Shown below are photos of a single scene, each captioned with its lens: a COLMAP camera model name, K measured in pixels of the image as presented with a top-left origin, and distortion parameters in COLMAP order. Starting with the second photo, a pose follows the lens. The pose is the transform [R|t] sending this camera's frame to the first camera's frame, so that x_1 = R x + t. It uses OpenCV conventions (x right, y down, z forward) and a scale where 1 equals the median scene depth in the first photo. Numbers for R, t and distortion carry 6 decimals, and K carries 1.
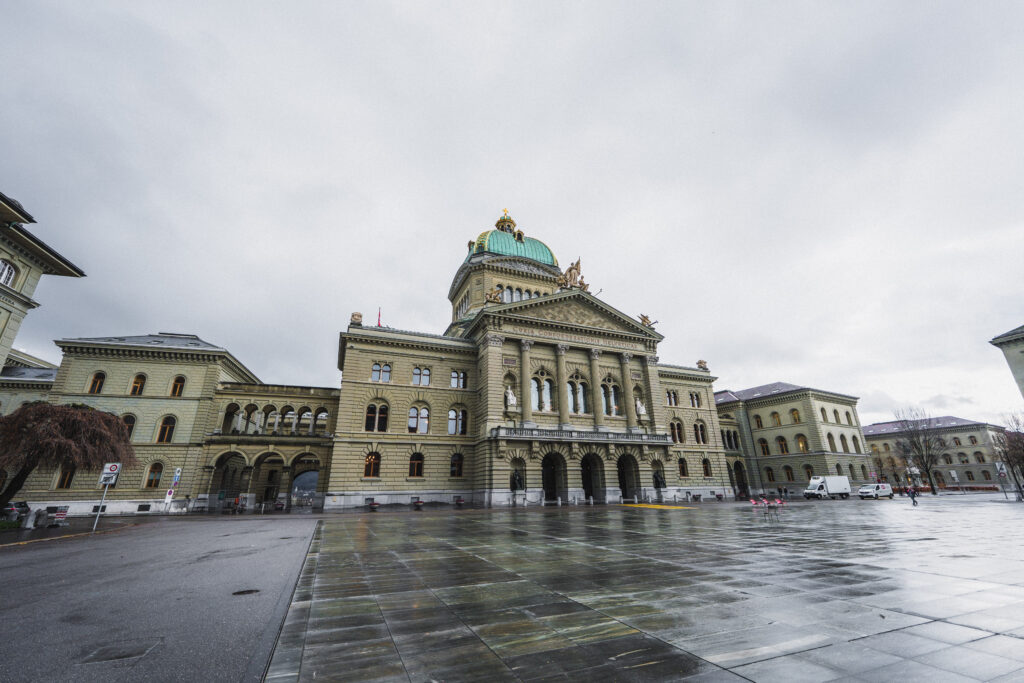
lens RADIAL K [[410.9, 0, 512.0], [0, 410.9, 341.5], [0, 0, 1]] dist [0.001557, -0.000129]
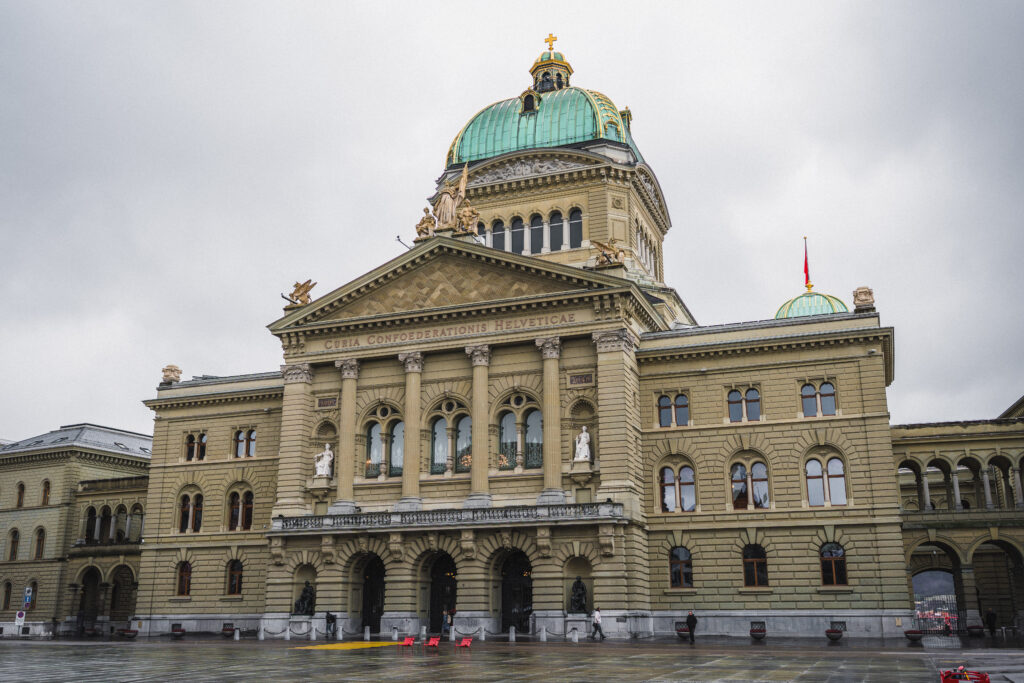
lens RADIAL K [[995.3, 0, 512.0], [0, 995.3, 341.5], [0, 0, 1]] dist [-0.004208, 0.018044]
pose [[0.720675, -0.176820, -0.670345, 1.267256], [0.227296, 0.973746, -0.012488, 0.046474], [0.654954, -0.143367, 0.741945, 0.139500]]
